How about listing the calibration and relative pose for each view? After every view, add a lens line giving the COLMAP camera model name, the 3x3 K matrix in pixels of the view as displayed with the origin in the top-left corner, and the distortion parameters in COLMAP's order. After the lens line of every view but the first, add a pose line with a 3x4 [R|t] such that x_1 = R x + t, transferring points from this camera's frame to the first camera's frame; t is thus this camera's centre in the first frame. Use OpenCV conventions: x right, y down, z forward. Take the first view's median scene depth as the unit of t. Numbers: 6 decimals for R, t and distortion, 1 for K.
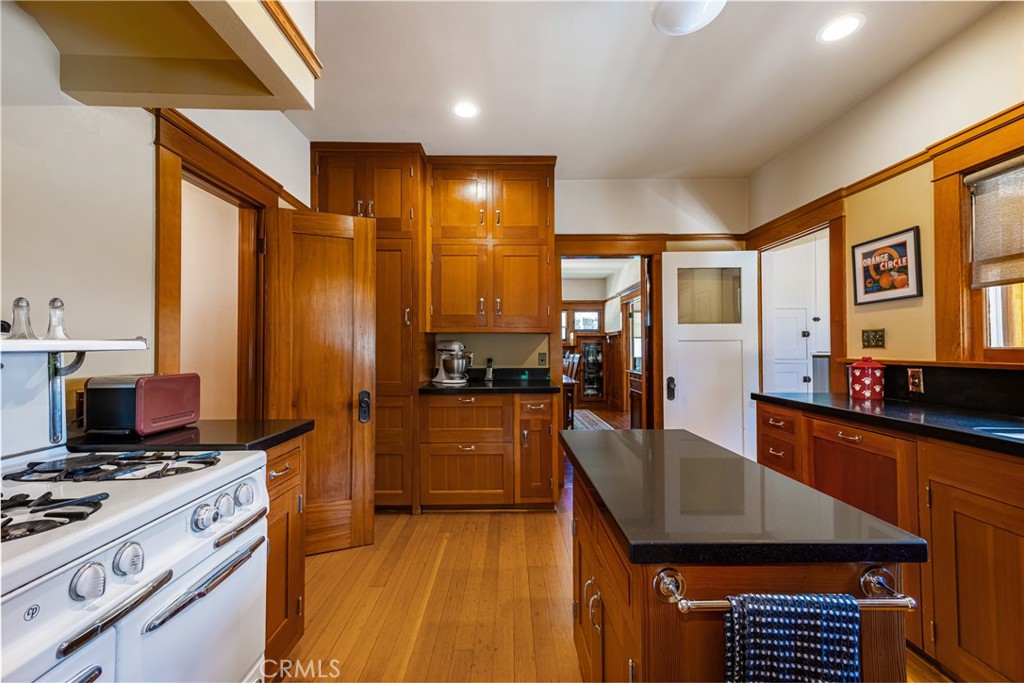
lens RADIAL K [[411.3, 0, 511.3], [0, 411.3, 339.9], [0, 0, 1]] dist [0.012316, -0.001167]
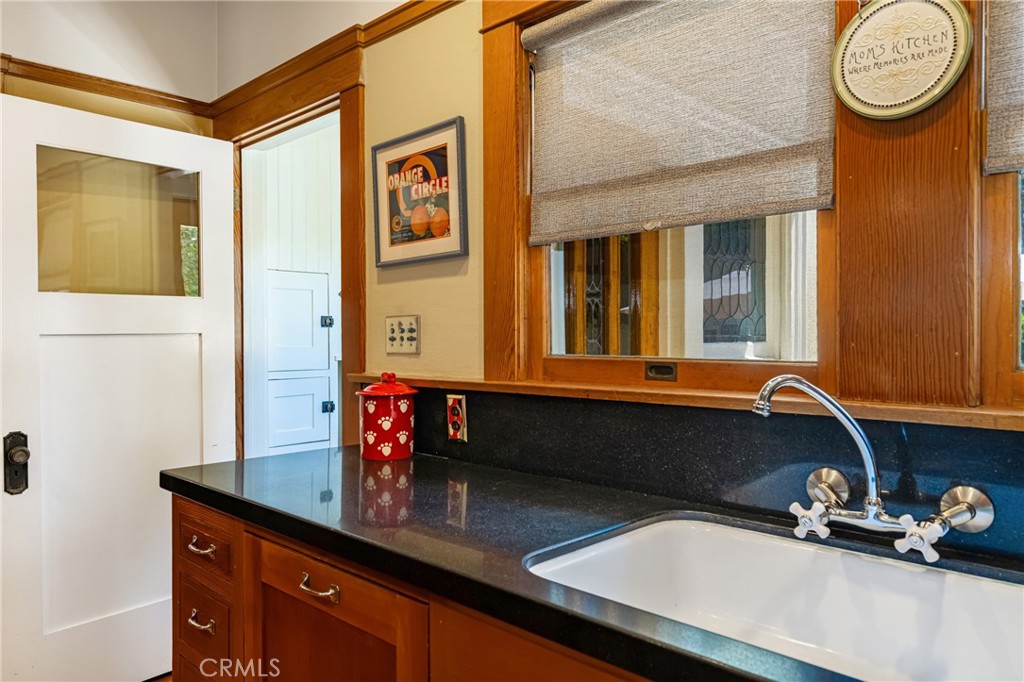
lens RADIAL K [[701.7, 0, 511.7], [0, 701.7, 338.7], [0, 0, 1]] dist [-0.007437, -0.000041]
pose [[0.698756, -0.005680, 0.715337, 0.376284], [-0.009427, 0.999809, 0.017147, -0.015352], [-0.715298, -0.018725, 0.698569, 0.326714]]
